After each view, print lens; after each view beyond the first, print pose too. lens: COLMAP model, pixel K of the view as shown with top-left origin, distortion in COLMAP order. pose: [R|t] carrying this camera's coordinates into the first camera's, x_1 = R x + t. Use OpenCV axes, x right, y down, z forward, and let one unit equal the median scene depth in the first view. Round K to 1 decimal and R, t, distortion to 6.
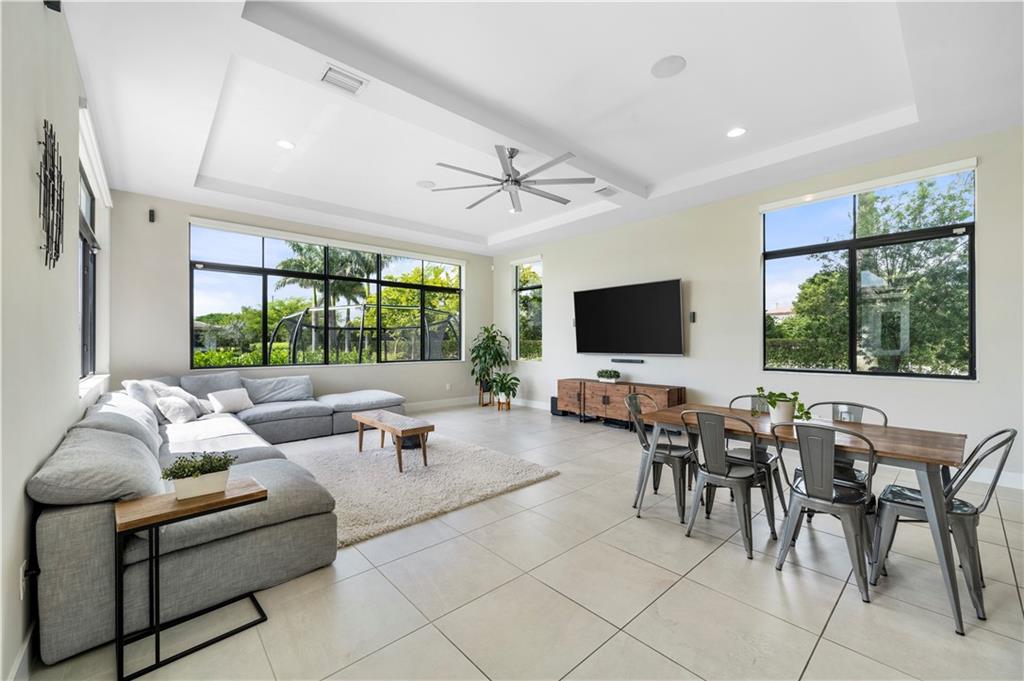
lens RADIAL K [[413.9, 0, 513.8], [0, 413.9, 343.9], [0, 0, 1]] dist [-0.001525, 0.000173]
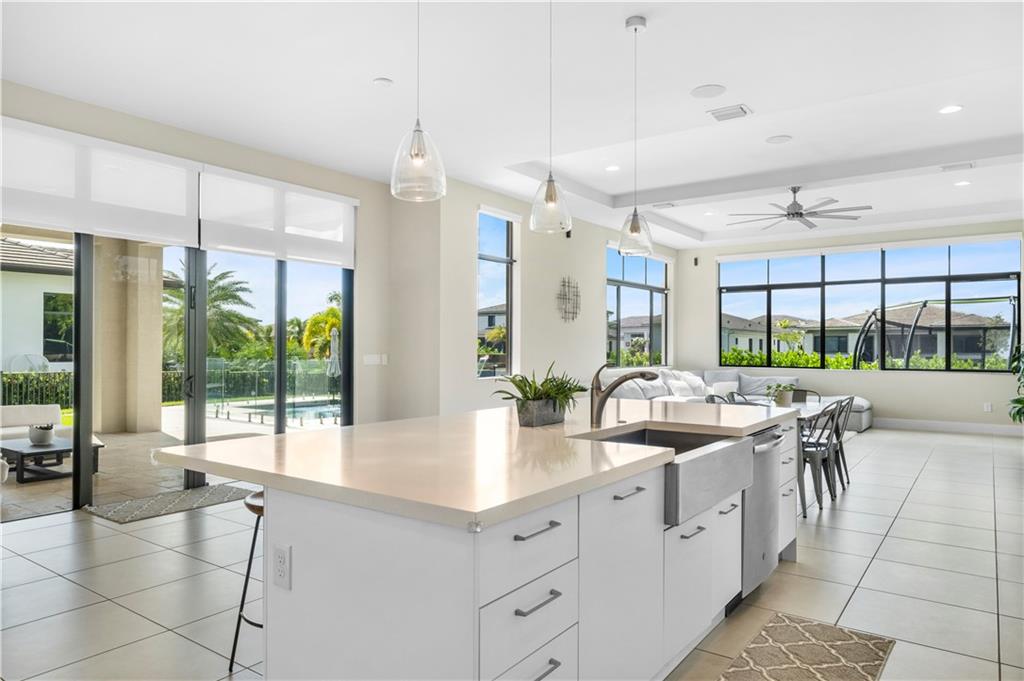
lens RADIAL K [[659.0, 0, 519.1], [0, 659.0, 341.5], [0, 0, 1]] dist [-0.018623, 0.001954]
pose [[0.194665, -0.002698, -0.980866, 1.287043], [-0.005760, 0.999976, -0.003893, -0.008848], [0.980853, 0.006407, 0.194645, -0.079855]]
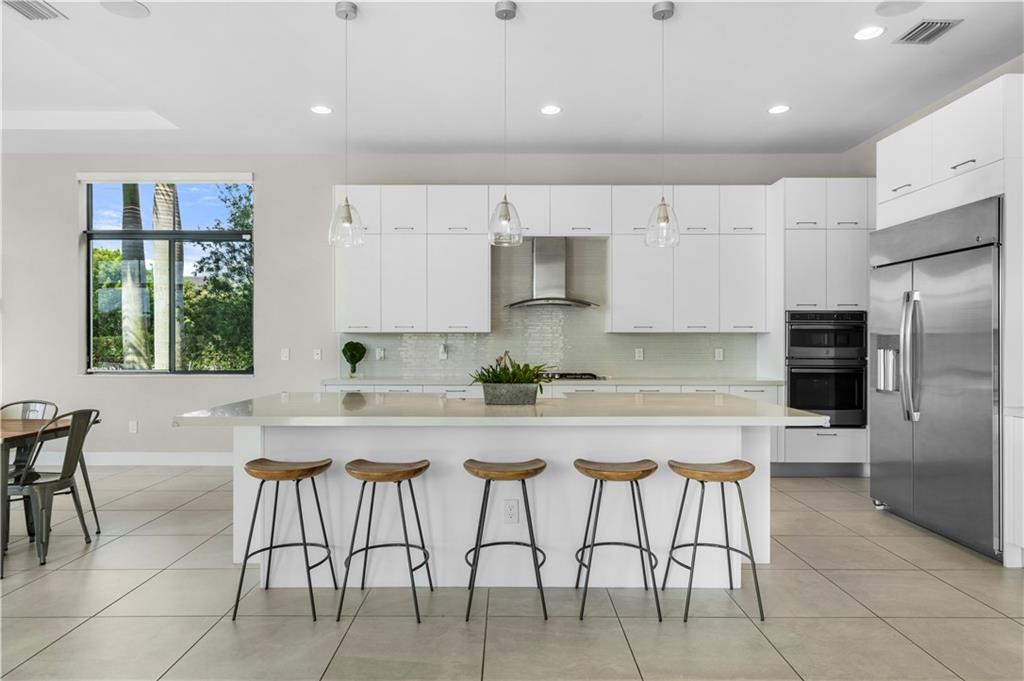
lens RADIAL K [[631.4, 0, 503.4], [0, 631.4, 342.3], [0, 0, 1]] dist [0.003151, -0.002708]
pose [[0.657937, -0.000007, 0.753073, 0.198809], [-0.000179, 1.000000, 0.000165, 0.000365], [-0.753073, -0.000243, 0.657937, -0.426299]]
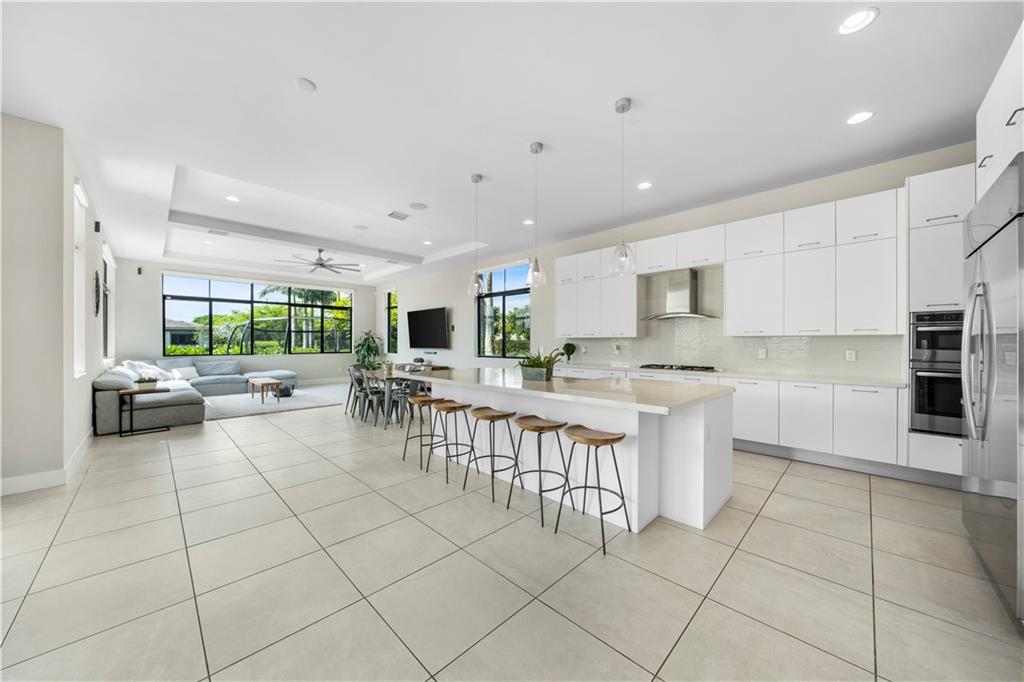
lens RADIAL K [[359.8, 0, 506.0], [0, 359.8, 345.4], [0, 0, 1]] dist [-0.007105, -0.000254]
pose [[0.998190, 0.002299, 0.060096, 0.605713], [-0.002719, 0.999972, 0.006912, -0.000299], [-0.060078, -0.007063, 0.998169, -0.629542]]
